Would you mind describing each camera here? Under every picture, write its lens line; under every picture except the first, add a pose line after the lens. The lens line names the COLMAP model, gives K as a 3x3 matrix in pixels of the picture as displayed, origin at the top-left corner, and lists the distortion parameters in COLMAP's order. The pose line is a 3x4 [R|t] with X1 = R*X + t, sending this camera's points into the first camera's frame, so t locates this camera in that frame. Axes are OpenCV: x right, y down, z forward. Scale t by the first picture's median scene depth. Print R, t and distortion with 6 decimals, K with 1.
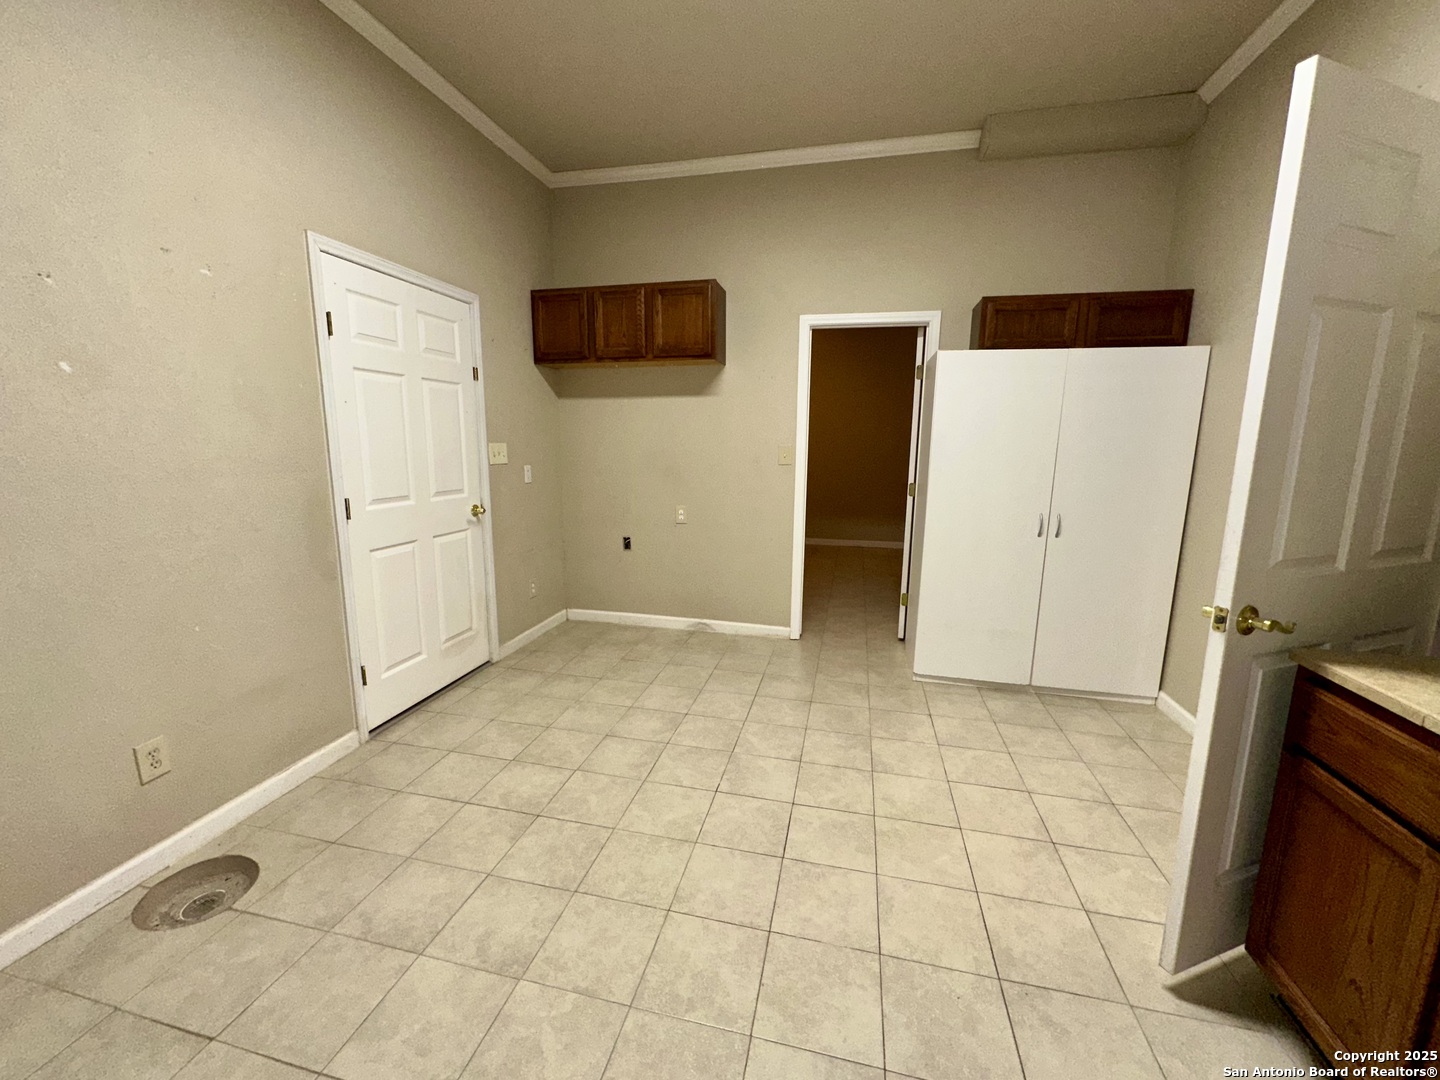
lens RADIAL K [[578.7, 0, 718.9], [0, 578.7, 544.1], [0, 0, 1]] dist [-0.003430, -0.000221]
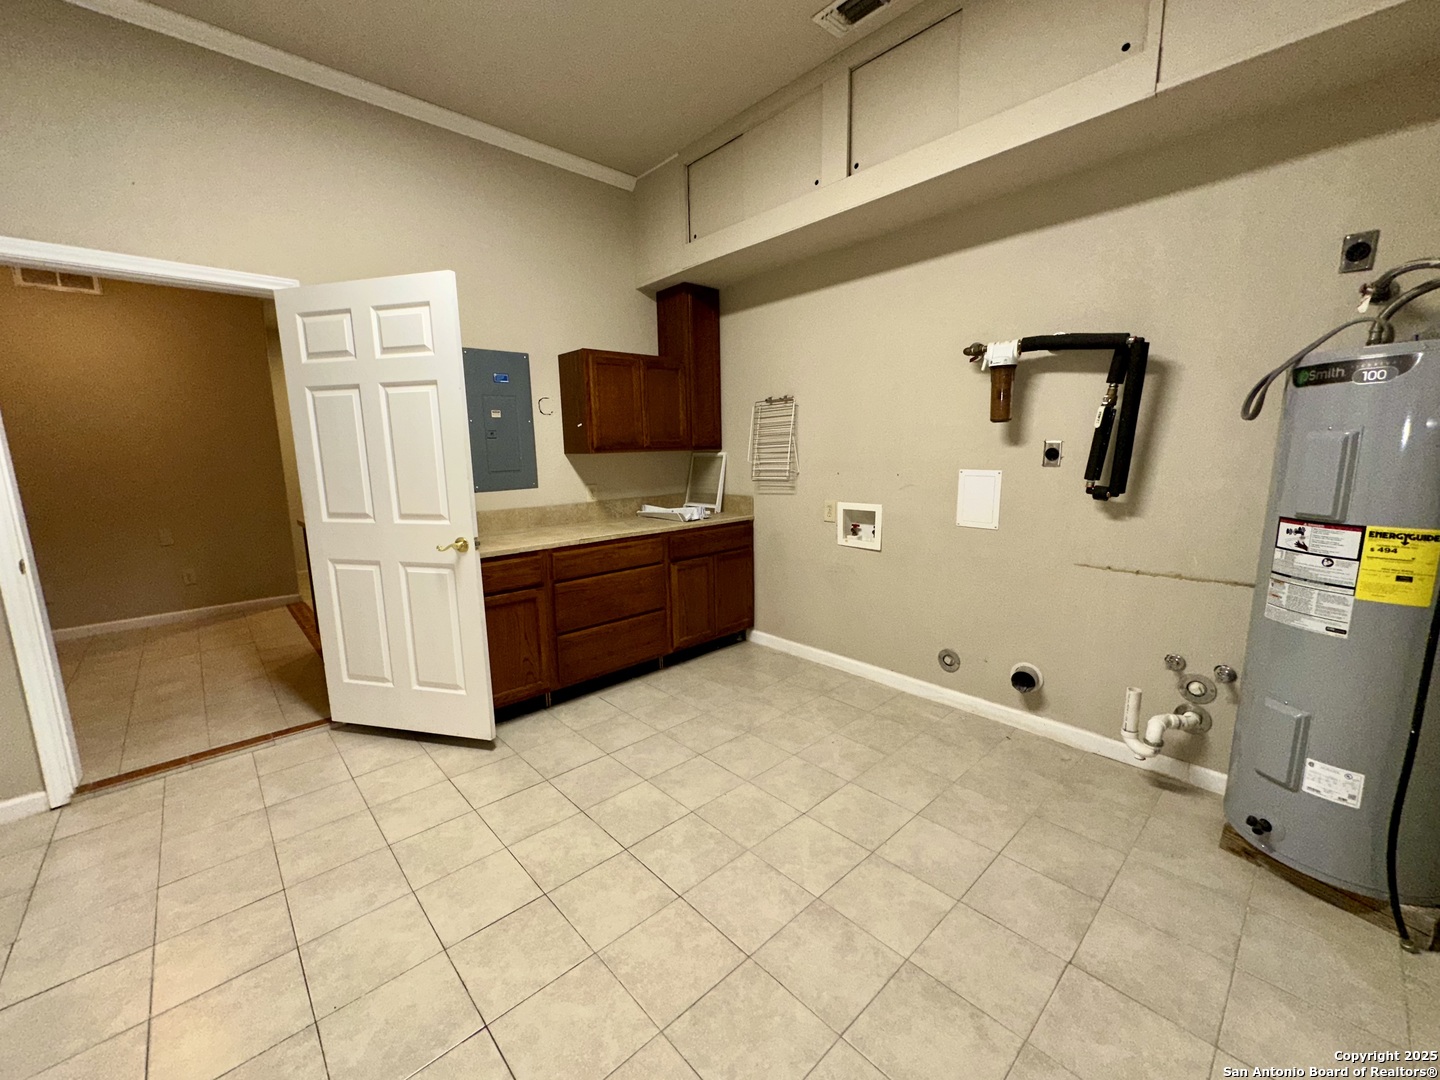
lens RADIAL K [[578.7, 0, 718.9], [0, 578.7, 537.5], [0, 0, 1]] dist [-0.003430, -0.000221]
pose [[-0.829334, -0.076023, 0.553558, -0.643433], [0.111203, 0.948425, 0.296855, -0.274375], [-0.547576, 0.307749, -0.778107, 1.497110]]
